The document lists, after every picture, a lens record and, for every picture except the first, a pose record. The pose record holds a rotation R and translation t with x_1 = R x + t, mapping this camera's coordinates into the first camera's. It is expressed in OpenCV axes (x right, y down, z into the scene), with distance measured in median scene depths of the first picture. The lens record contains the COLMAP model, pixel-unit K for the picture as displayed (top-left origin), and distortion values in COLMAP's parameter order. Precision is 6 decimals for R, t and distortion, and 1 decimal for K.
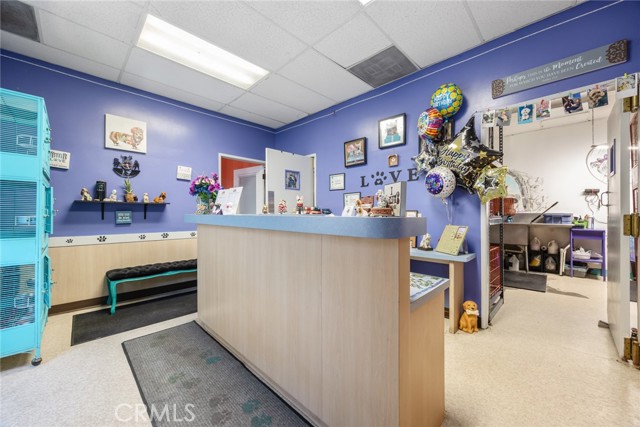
lens RADIAL K [[249.0, 0, 319.6], [0, 249.0, 213.9], [0, 0, 1]] dist [-0.007270, -0.000182]
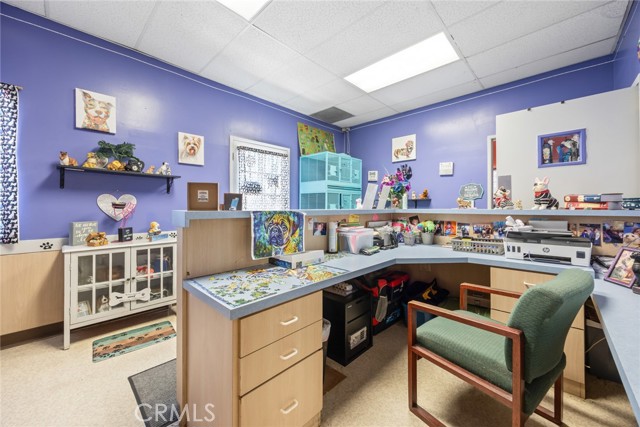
lens RADIAL K [[249.0, 0, 321.1], [0, 249.0, 203.4], [0, 0, 1]] dist [-0.007270, -0.000182]
pose [[0.011887, -0.018940, -0.999750, 0.527263], [0.007475, 0.999794, -0.018852, -0.007308], [0.999901, -0.007249, 0.012026, 0.531634]]
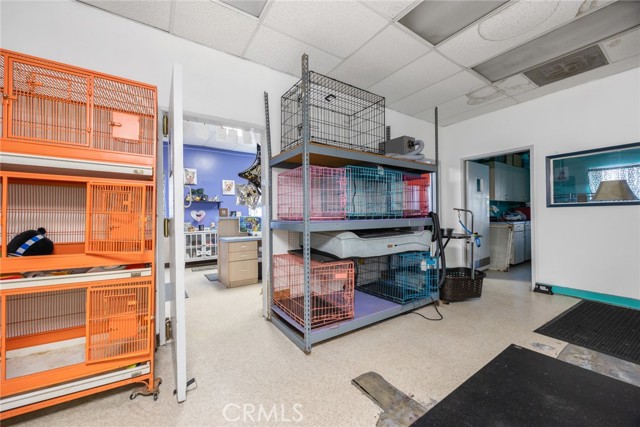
lens RADIAL K [[249.0, 0, 318.4], [0, 249.0, 215.3], [0, 0, 1]] dist [-0.007270, -0.000182]
pose [[-0.195975, -0.004985, -0.980596, 1.316864], [0.015797, 0.999841, -0.008240, 0.007433], [0.980482, -0.017106, -0.195865, 1.094965]]
